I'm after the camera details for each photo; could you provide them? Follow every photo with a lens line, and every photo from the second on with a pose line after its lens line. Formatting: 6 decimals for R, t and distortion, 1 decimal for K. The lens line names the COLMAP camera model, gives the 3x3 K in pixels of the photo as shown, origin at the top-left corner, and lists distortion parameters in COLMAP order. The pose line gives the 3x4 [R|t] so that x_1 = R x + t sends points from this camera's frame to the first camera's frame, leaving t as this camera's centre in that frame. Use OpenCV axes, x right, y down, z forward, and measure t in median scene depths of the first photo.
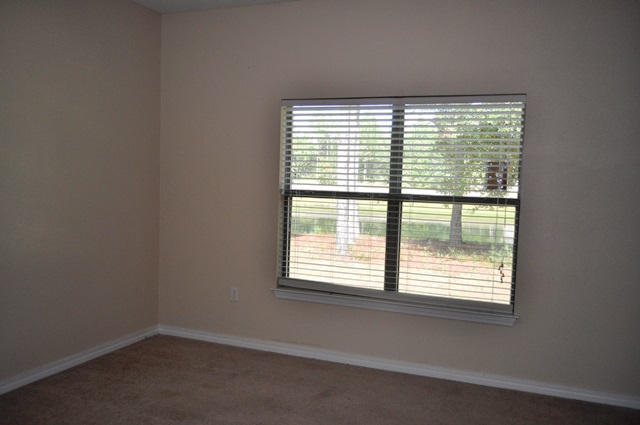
lens RADIAL K [[559.1, 0, 321.4], [0, 559.1, 210.0], [0, 0, 1]] dist [0.005649, -0.003000]
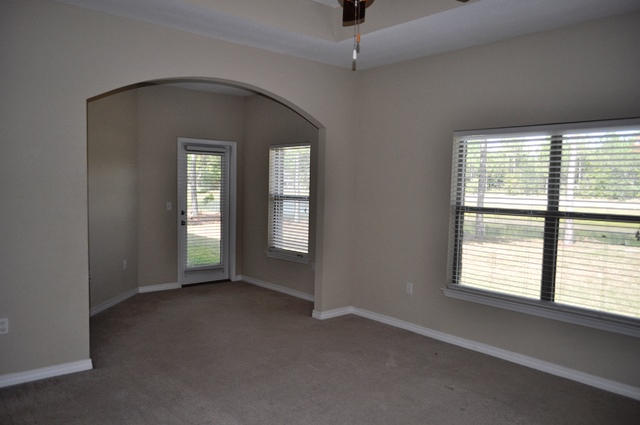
lens RADIAL K [[494.9, 0, 319.4], [0, 494.9, 215.0], [0, 0, 1]] dist [-0.017150, 0.009474]
pose [[0.883033, 0.025268, -0.468630, 0.180834], [-0.036411, 0.999228, -0.014731, 0.009346], [0.467896, 0.030071, 0.883272, -0.072574]]
